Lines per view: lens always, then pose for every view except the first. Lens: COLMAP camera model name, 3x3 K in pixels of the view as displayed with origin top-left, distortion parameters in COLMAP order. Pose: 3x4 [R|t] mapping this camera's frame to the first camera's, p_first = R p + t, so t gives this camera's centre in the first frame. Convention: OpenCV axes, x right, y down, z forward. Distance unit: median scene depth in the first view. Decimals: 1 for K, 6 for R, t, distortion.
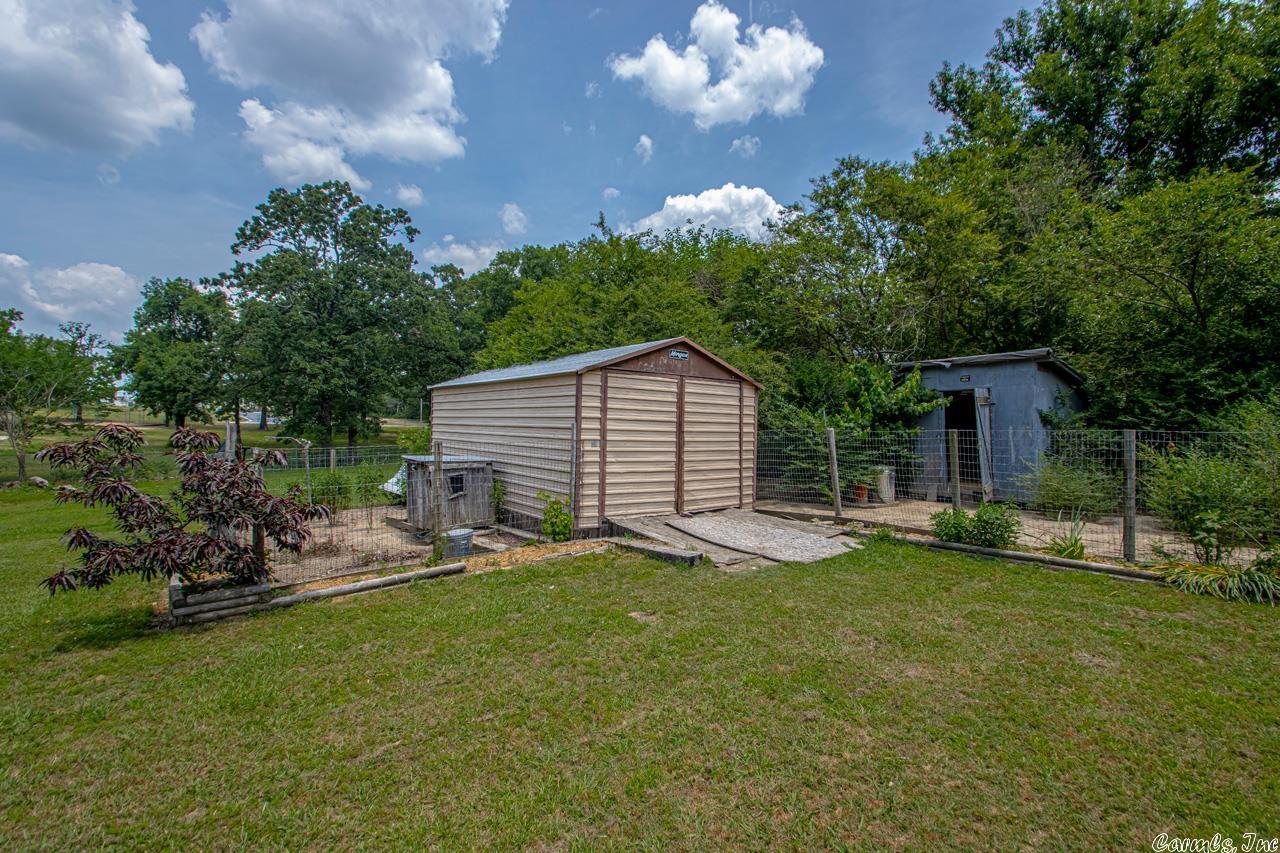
lens RADIAL K [[596.6, 0, 650.4], [0, 596.6, 417.7], [0, 0, 1]] dist [0.014393, -0.015272]
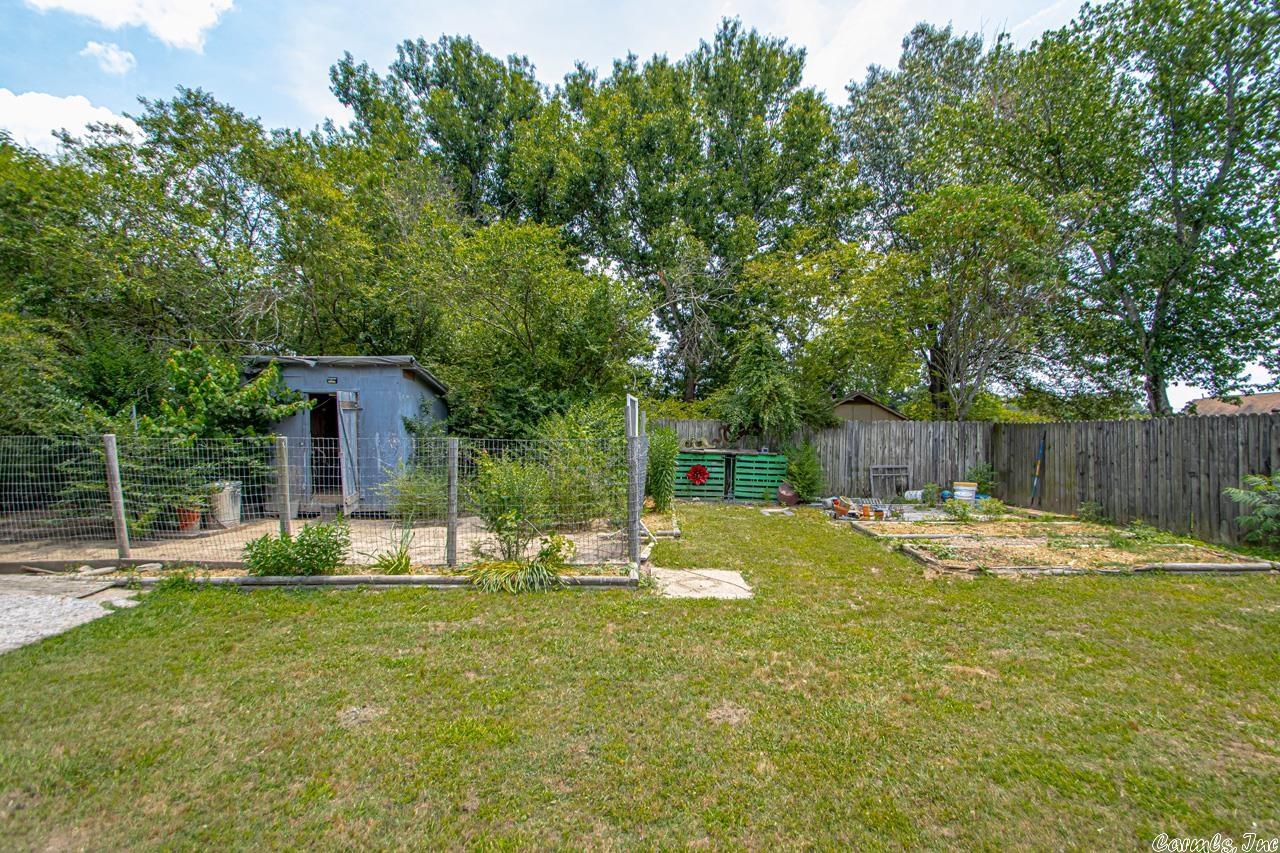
lens RADIAL K [[596.6, 0, 650.4], [0, 596.6, 417.7], [0, 0, 1]] dist [0.014393, -0.015272]
pose [[0.613521, 0.027301, 0.789206, 0.106810], [-0.018773, 0.999624, -0.019985, 0.000429], [-0.789455, -0.002555, 0.613803, 0.058168]]
